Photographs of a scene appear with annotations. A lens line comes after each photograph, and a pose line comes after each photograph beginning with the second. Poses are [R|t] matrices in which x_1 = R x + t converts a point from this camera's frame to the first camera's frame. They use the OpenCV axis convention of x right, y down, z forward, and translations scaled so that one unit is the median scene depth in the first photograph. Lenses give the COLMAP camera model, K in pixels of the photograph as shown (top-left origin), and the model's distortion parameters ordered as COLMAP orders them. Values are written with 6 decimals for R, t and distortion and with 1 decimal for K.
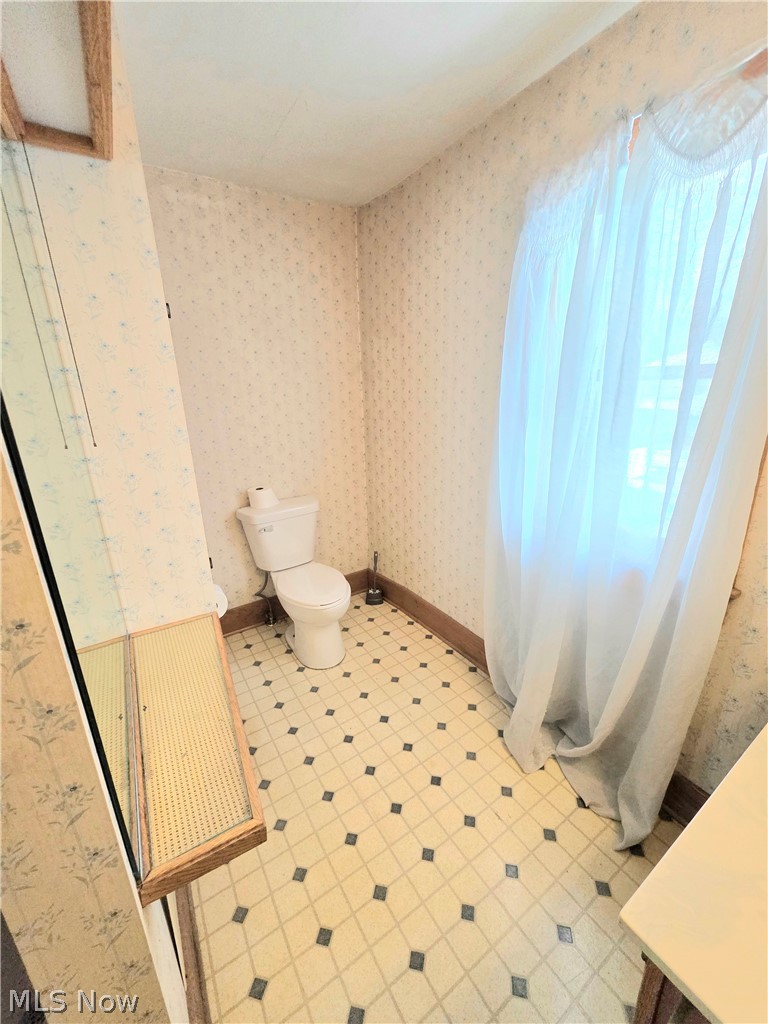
lens RADIAL K [[410.5, 0, 384.0], [0, 410.5, 512.0], [0, 0, 1]] dist [0.003408, -0.000157]
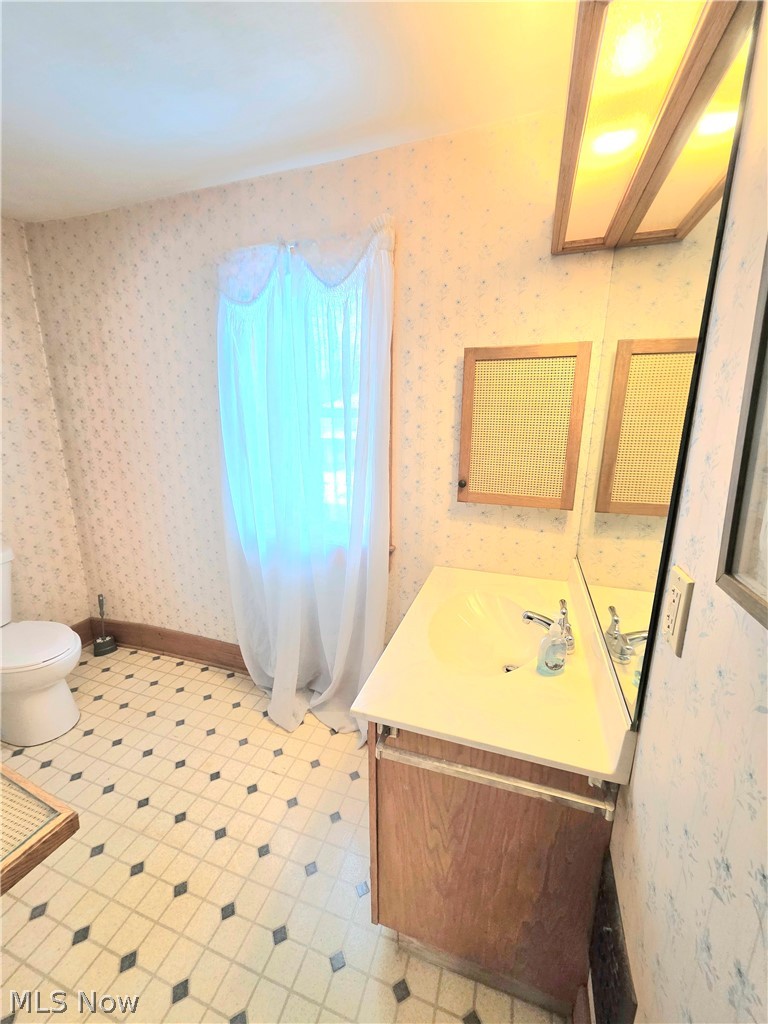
lens RADIAL K [[417.0, 0, 384.7], [0, 417.0, 515.6], [0, 0, 1]] dist [-0.001602, -0.000121]
pose [[0.787271, -0.117658, 0.605278, -0.071549], [0.157562, 0.987424, -0.012995, 0.040972], [-0.596137, 0.105599, 0.795908, -0.144533]]
